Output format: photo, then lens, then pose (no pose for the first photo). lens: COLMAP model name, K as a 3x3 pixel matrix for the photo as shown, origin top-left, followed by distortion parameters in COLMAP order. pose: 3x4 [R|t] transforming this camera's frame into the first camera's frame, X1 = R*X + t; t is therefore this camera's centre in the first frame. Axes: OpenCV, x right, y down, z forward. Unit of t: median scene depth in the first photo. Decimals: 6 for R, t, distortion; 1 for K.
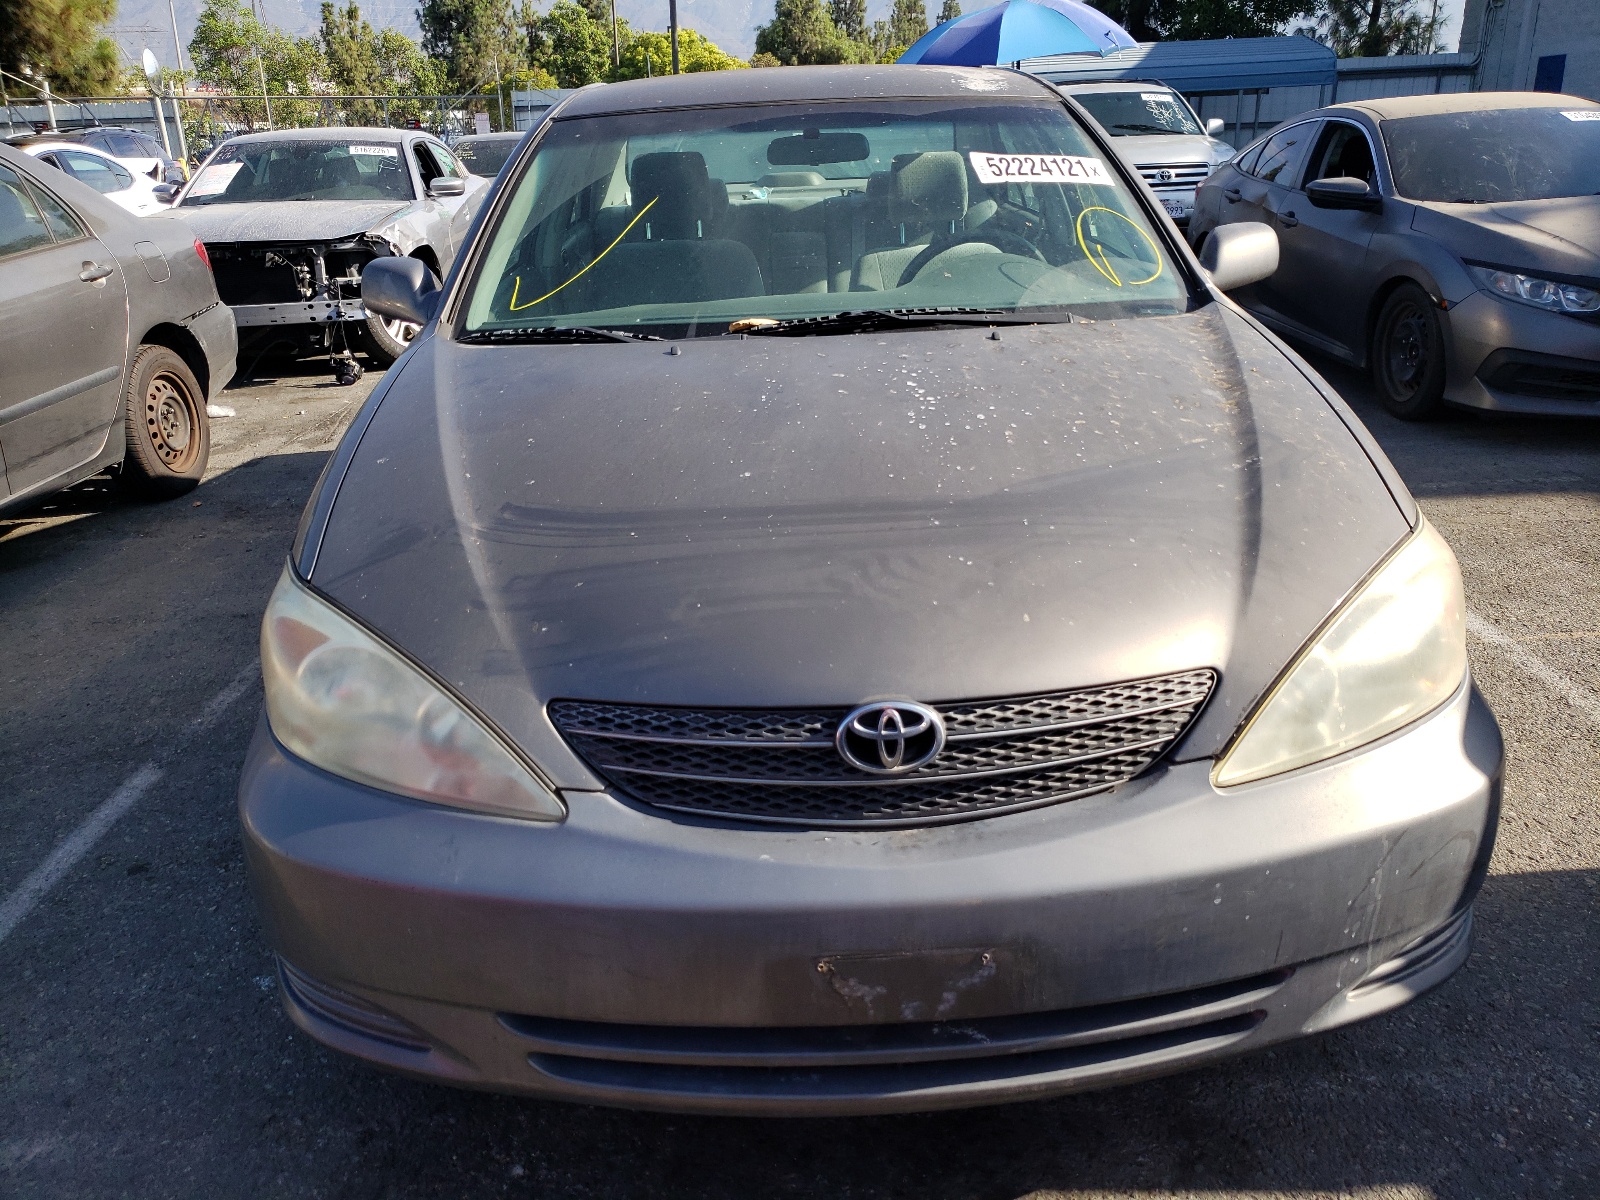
lens RADIAL K [[1269.0, 0, 800.0], [0, 1269.0, 600.0], [0, 0, 1]] dist [0.042532, -0.051959]
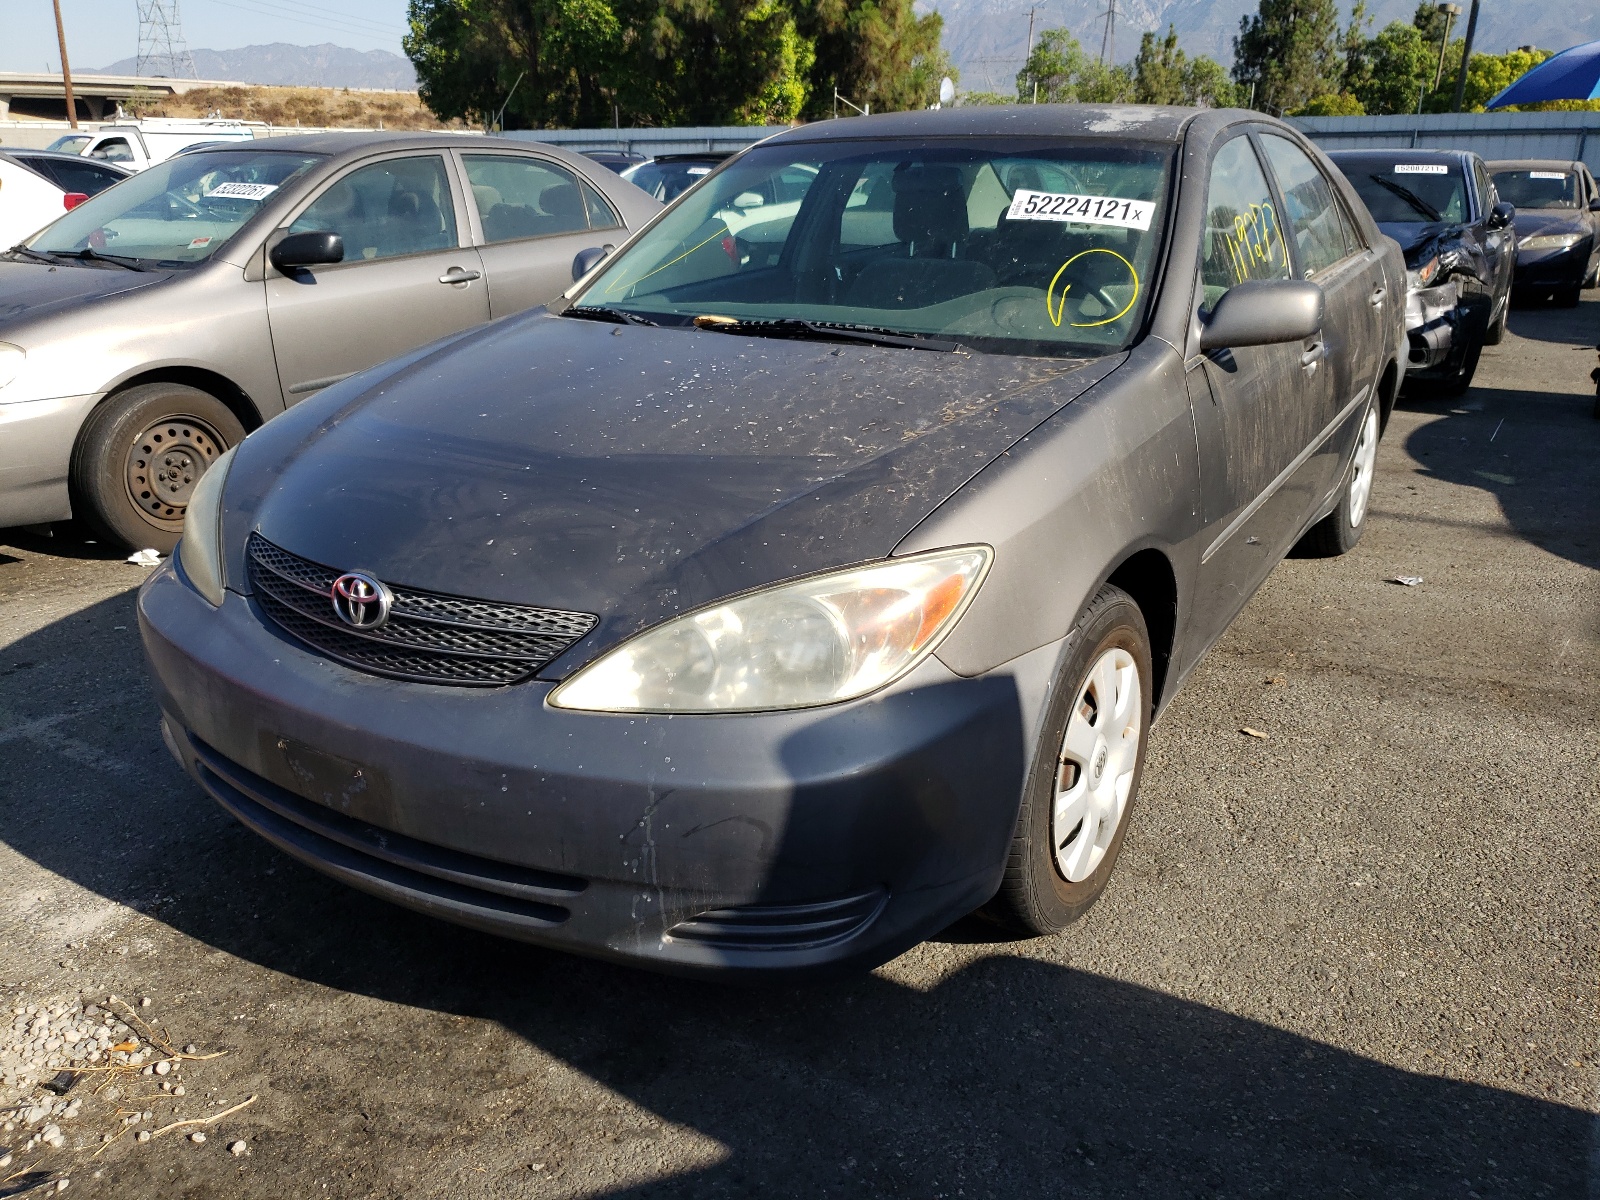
lens RADIAL K [[1290.1, 0, 800.0], [0, 1290.1, 558.2], [0, 0, 1]] dist [0.031865, -0.004590]
pose [[0.817156, 0.201194, -0.540164, 0.713098], [-0.227792, 0.973543, 0.018013, -0.040429], [0.529497, 0.108325, 0.841367, 0.048213]]
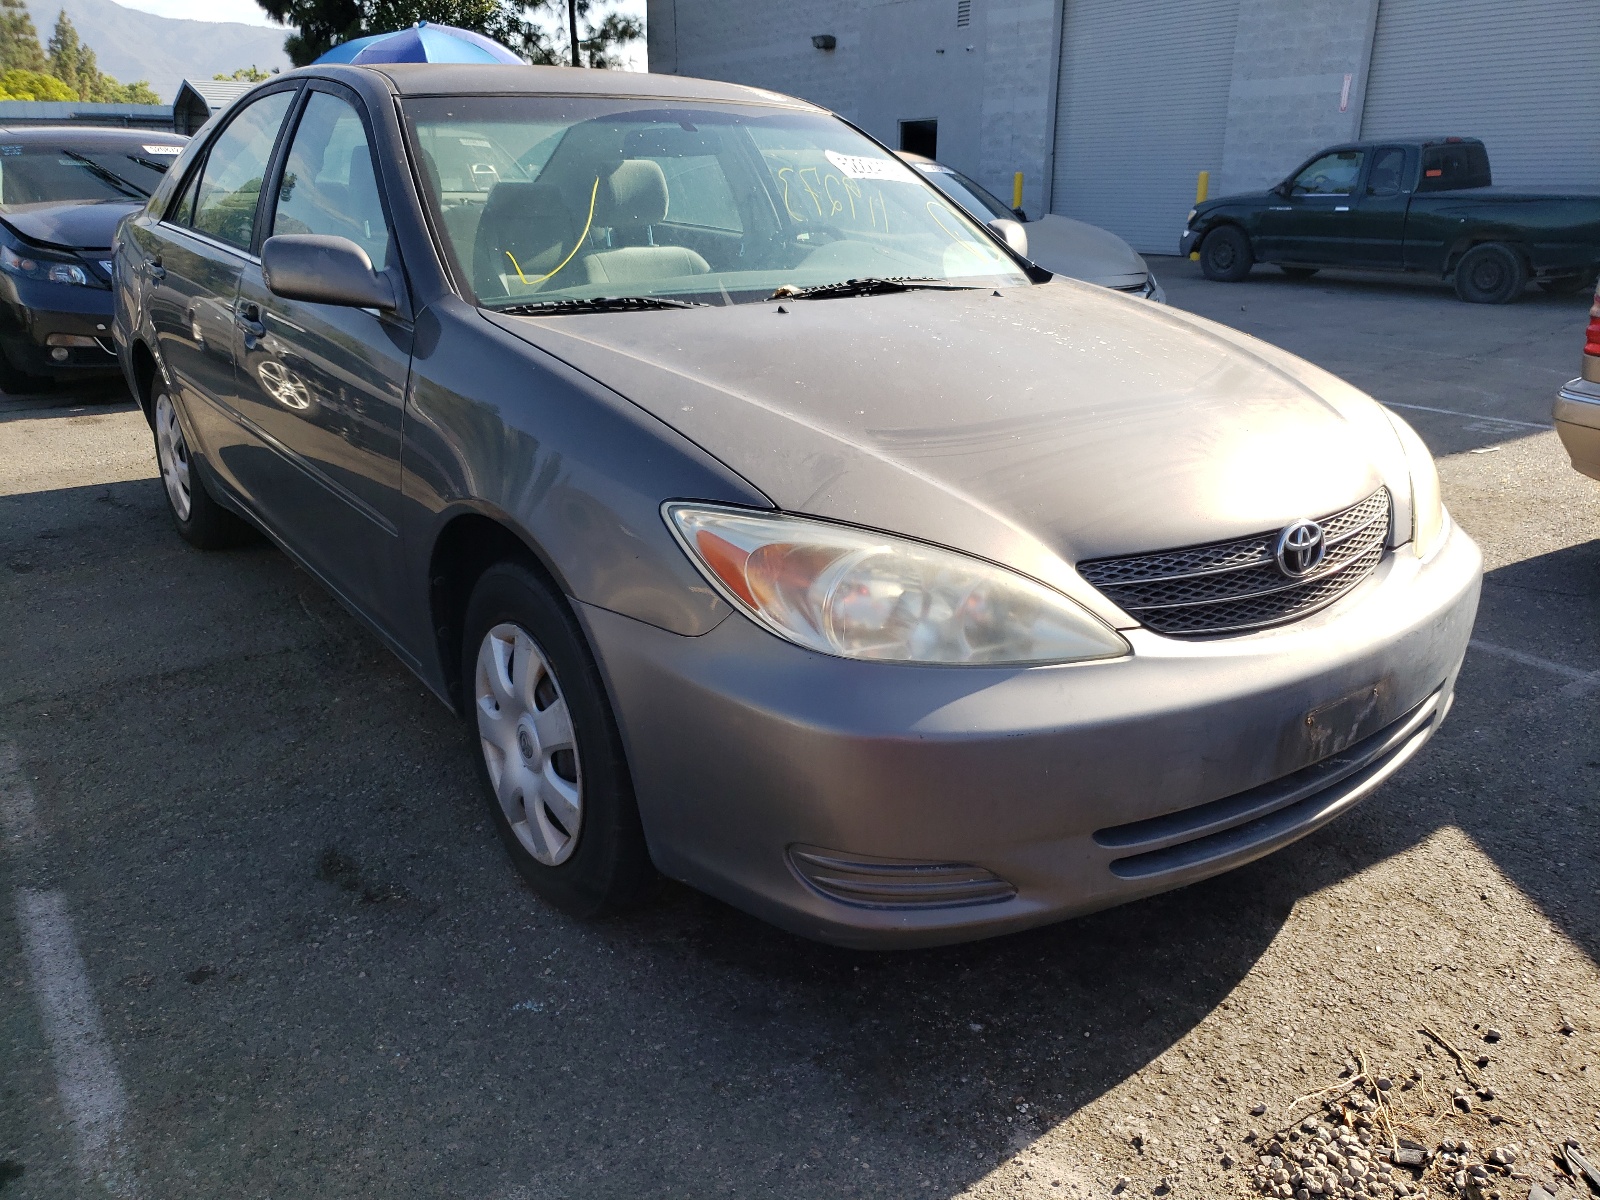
lens RADIAL K [[1218.3, 0, 800.0], [0, 1218.3, 600.0], [0, 0, 1]] dist [0.010663, 0.001171]
pose [[0.824150, -0.143527, 0.547883, -0.648824], [0.159054, 0.987081, 0.019327, 0.030947], [-0.543579, 0.071215, 0.836332, 0.122970]]
